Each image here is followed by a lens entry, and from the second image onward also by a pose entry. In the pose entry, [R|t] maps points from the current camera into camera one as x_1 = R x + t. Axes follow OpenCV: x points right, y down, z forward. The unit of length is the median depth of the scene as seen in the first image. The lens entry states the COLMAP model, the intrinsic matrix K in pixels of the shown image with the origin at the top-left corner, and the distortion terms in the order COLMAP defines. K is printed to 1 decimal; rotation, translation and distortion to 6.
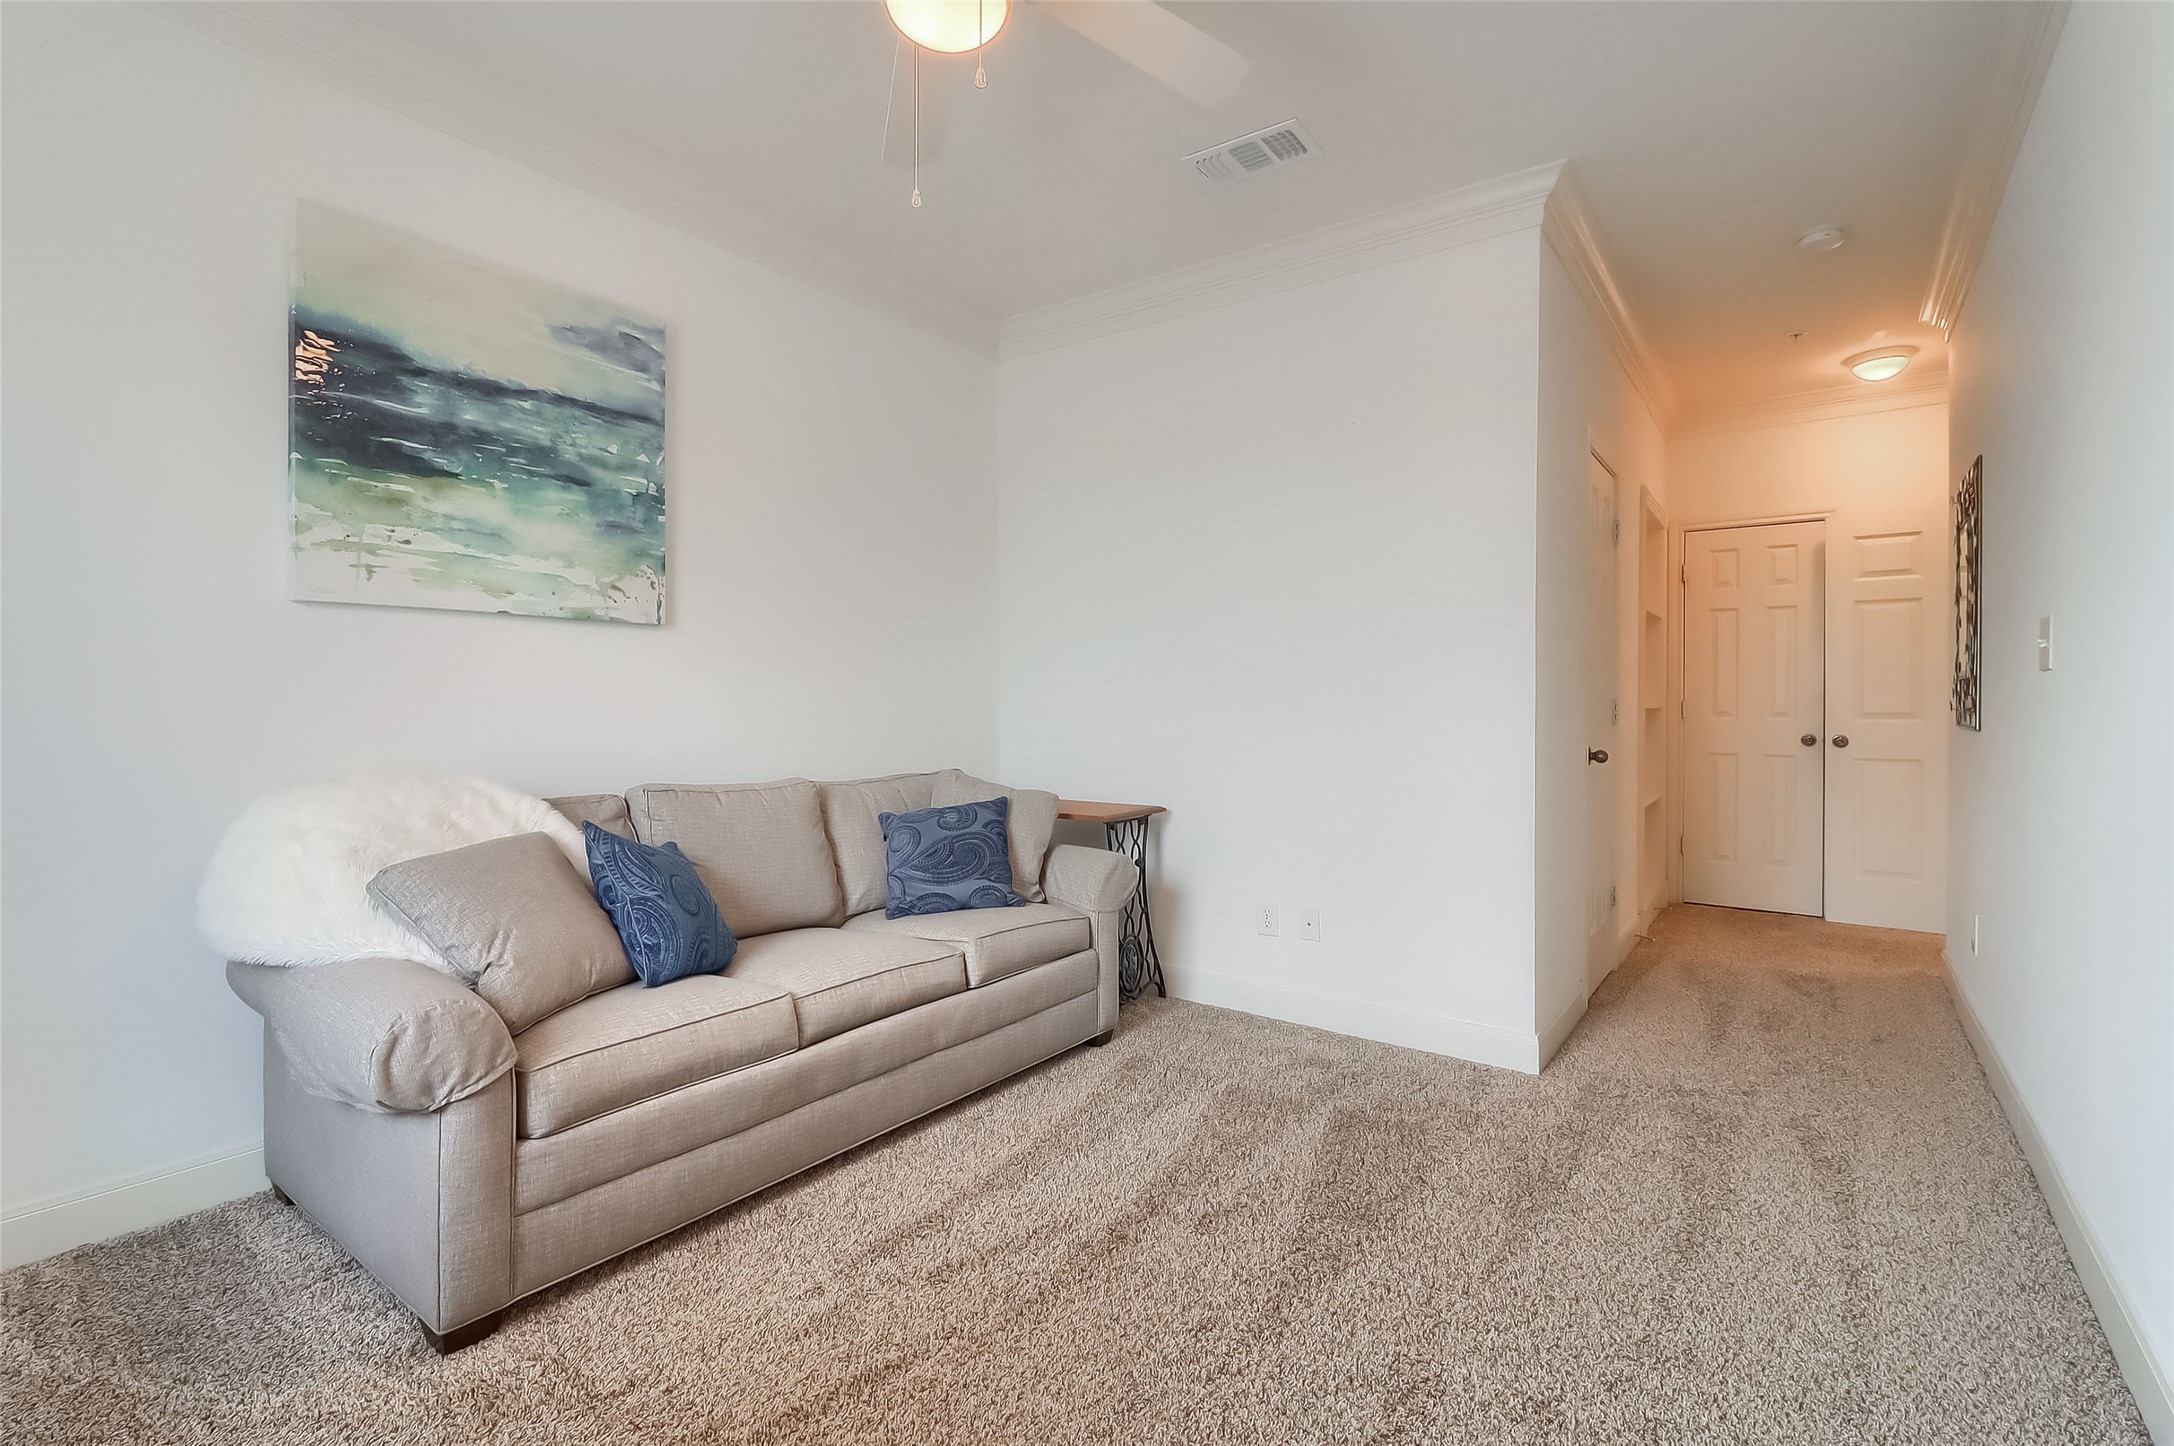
lens RADIAL K [[1000.6, 0, 1071.6], [0, 1000.6, 694.5], [0, 0, 1]] dist [0.017056, -0.012883]
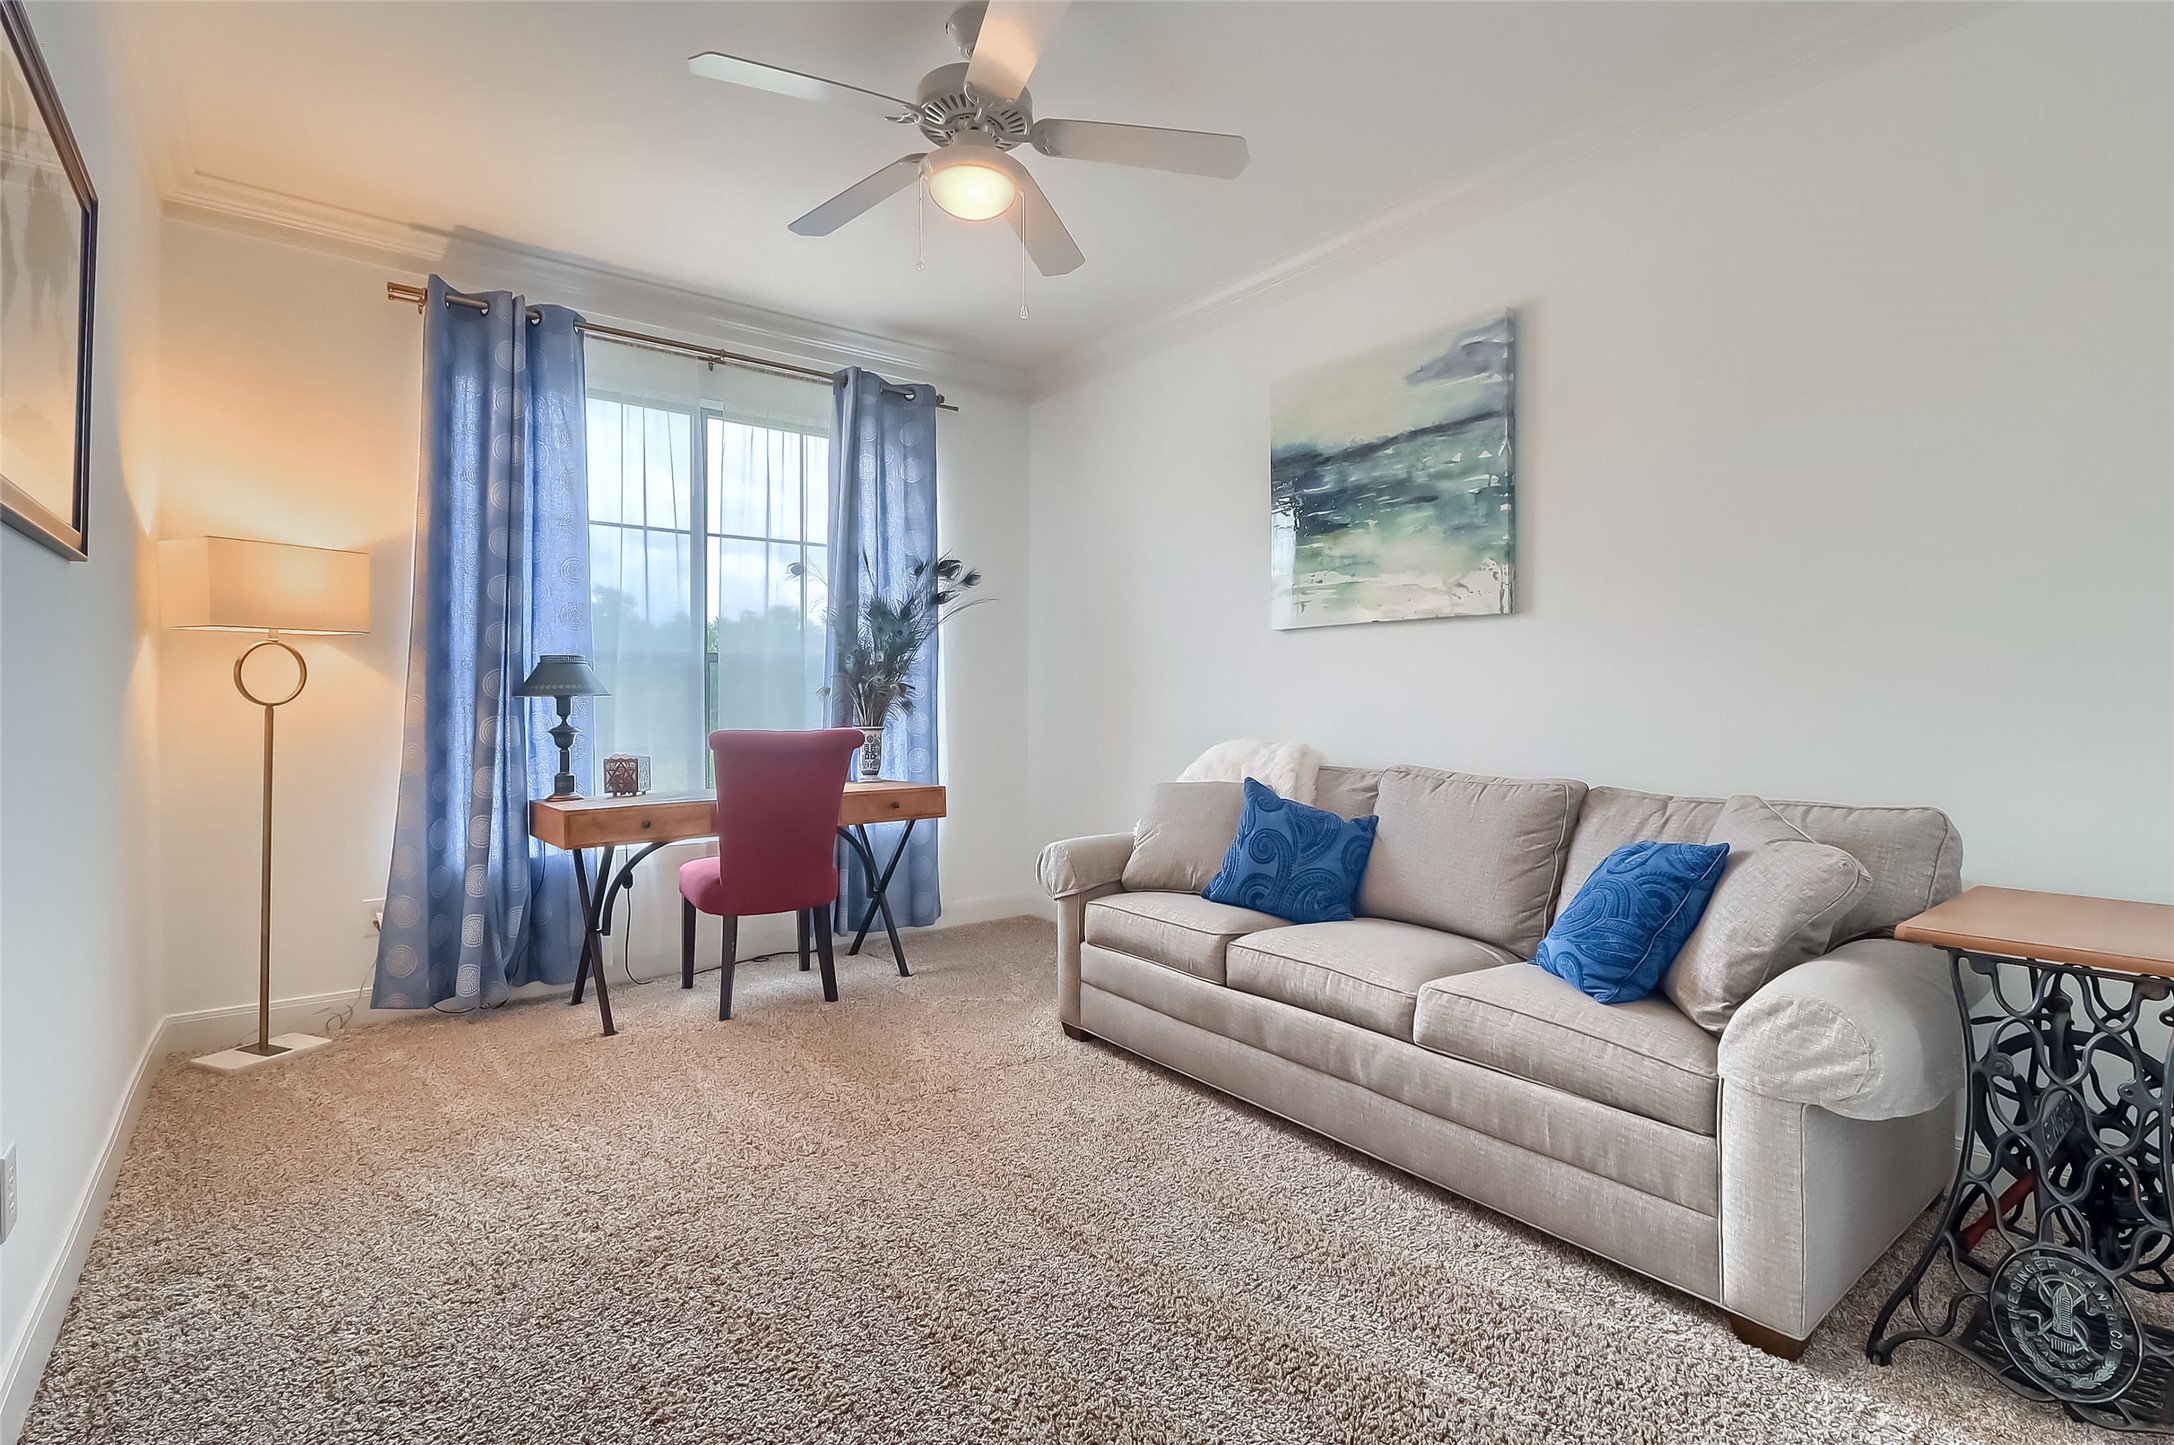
lens RADIAL K [[1000.6, 0, 1071.6], [0, 1000.6, 694.0], [0, 0, 1]] dist [0.017056, -0.012883]
pose [[-0.271928, -0.012786, -0.962233, 0.730377], [0.002477, 0.999899, -0.013986, 0.026026], [0.962314, -0.006187, -0.271869, 0.935879]]
